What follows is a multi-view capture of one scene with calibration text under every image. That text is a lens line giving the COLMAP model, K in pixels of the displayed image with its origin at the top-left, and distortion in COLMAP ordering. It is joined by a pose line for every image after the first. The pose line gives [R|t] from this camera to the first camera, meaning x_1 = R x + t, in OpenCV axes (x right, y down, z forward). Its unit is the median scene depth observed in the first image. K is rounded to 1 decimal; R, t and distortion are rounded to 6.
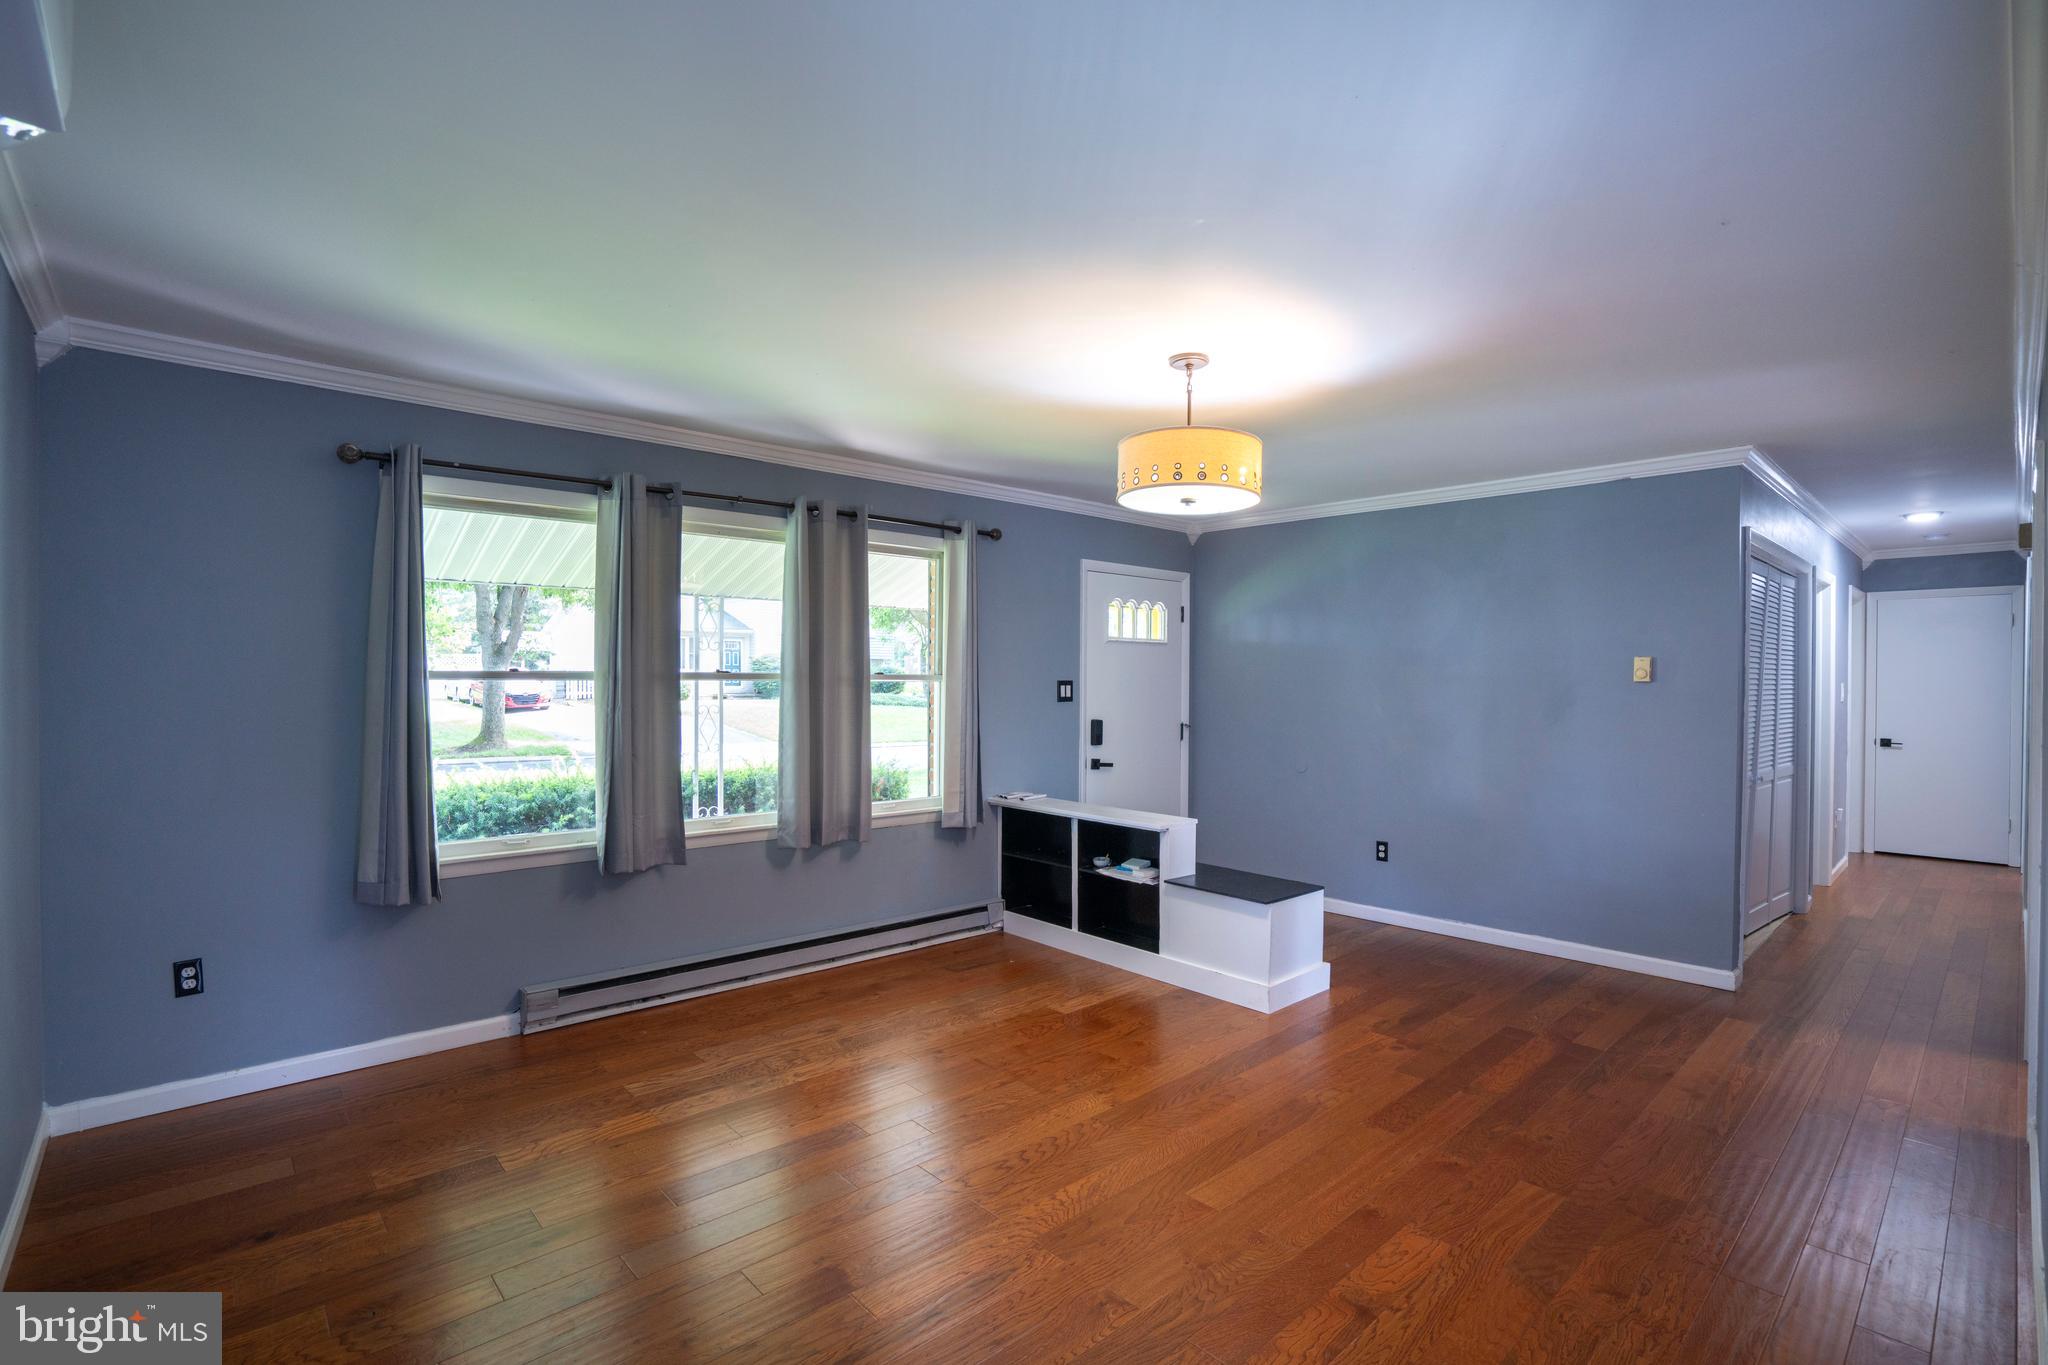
lens RADIAL K [[945.9, 0, 1020.1], [0, 945.9, 686.9], [0, 0, 1]] dist [-0.063069, 0.025163]
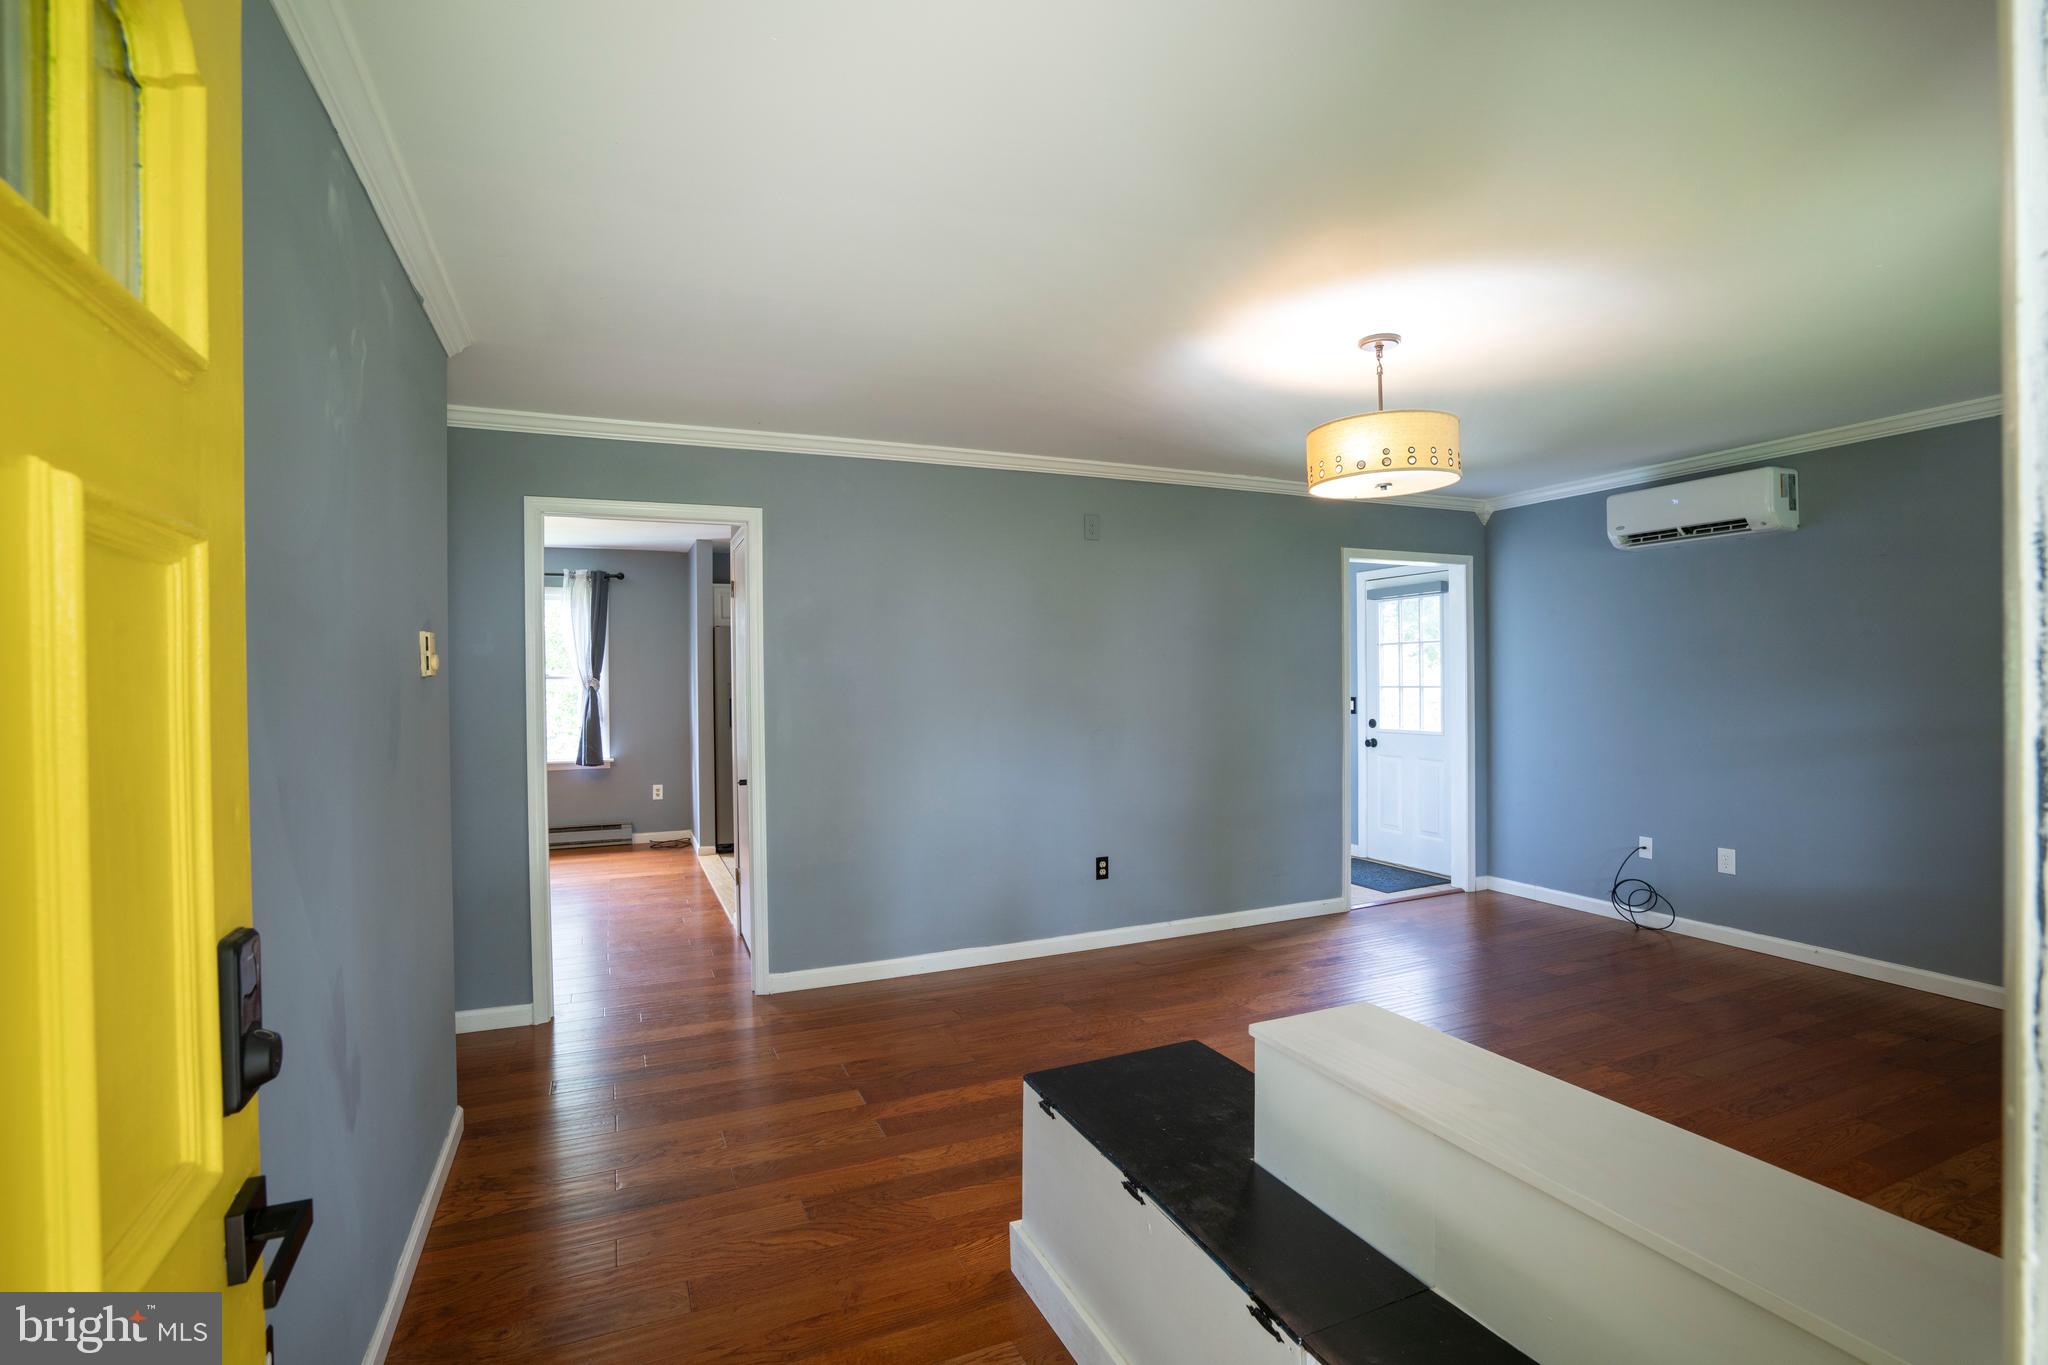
lens RADIAL K [[945.9, 0, 1020.1], [0, 945.9, 686.9], [0, 0, 1]] dist [-0.063069, 0.025163]
pose [[-0.947129, 0.003112, 0.320838, 0.163843], [0.009083, 0.999812, 0.017117, -0.005330], [-0.320724, 0.019126, -0.946980, 1.490980]]
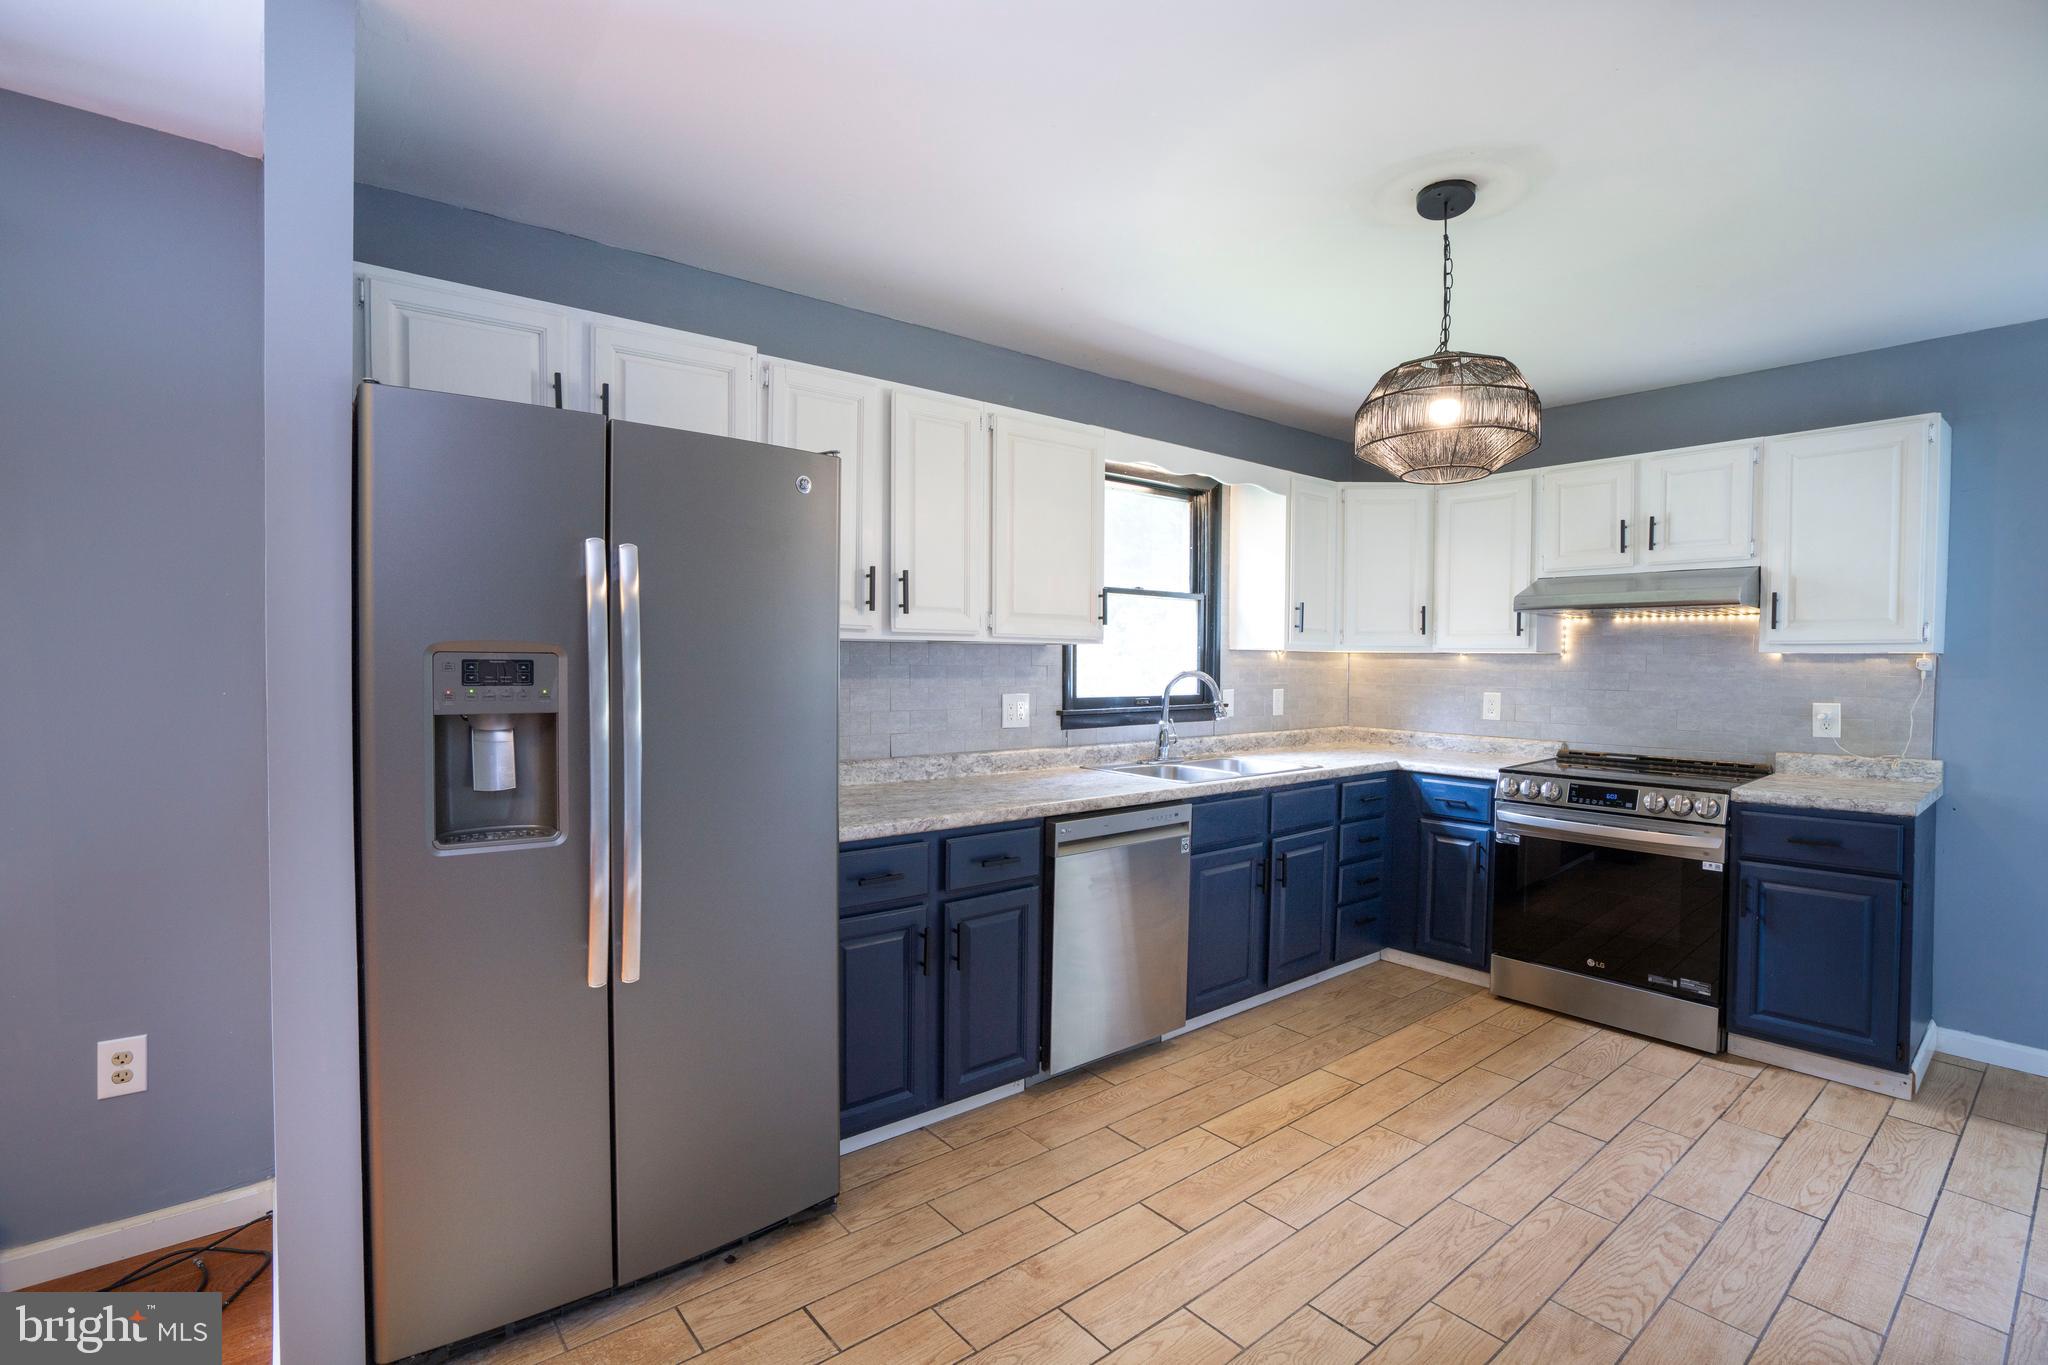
lens RADIAL K [[945.9, 0, 1020.1], [0, 945.9, 686.9], [0, 0, 1]] dist [-0.063069, 0.025163]
pose [[-0.998262, -0.013034, 0.057467, 0.967734], [-0.010993, 0.999302, 0.035702, 0.013693], [-0.057892, 0.035008, -0.997709, 0.382977]]
